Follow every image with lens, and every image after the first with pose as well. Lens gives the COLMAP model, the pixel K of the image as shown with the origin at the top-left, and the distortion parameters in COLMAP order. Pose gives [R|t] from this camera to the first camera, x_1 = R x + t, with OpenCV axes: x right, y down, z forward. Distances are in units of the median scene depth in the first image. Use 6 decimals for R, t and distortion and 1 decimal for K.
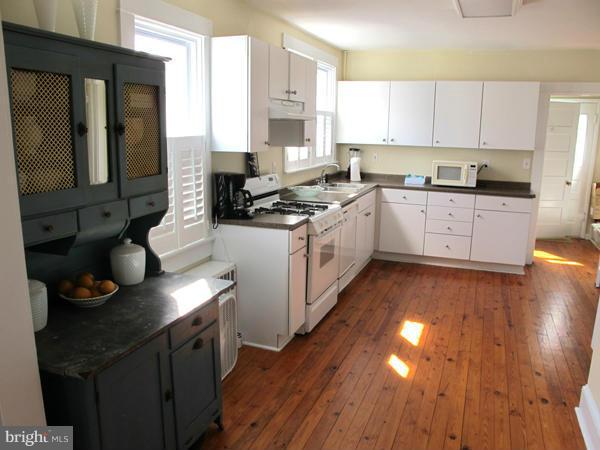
lens RADIAL K [[504.5, 0, 299.5], [0, 504.5, 235.3], [0, 0, 1]] dist [-0.152762, 0.125642]
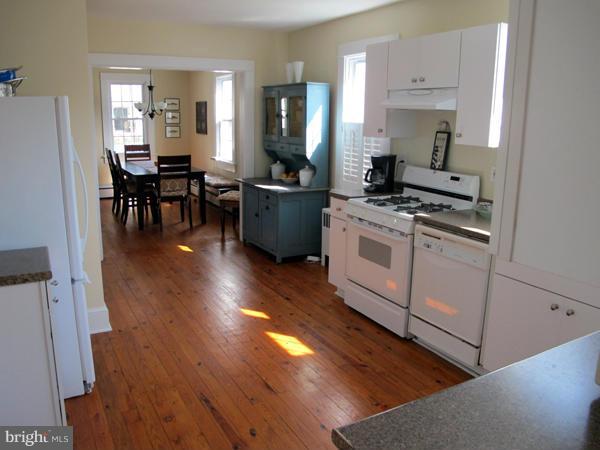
lens RADIAL K [[504.5, 0, 299.5], [0, 504.5, 235.3], [0, 0, 1]] dist [-0.152762, 0.125642]
pose [[-0.658026, 0.150197, -0.737863, 0.876828], [-0.183574, 0.918340, 0.350646, -0.310810], [0.730275, 0.366187, -0.576719, 1.515523]]
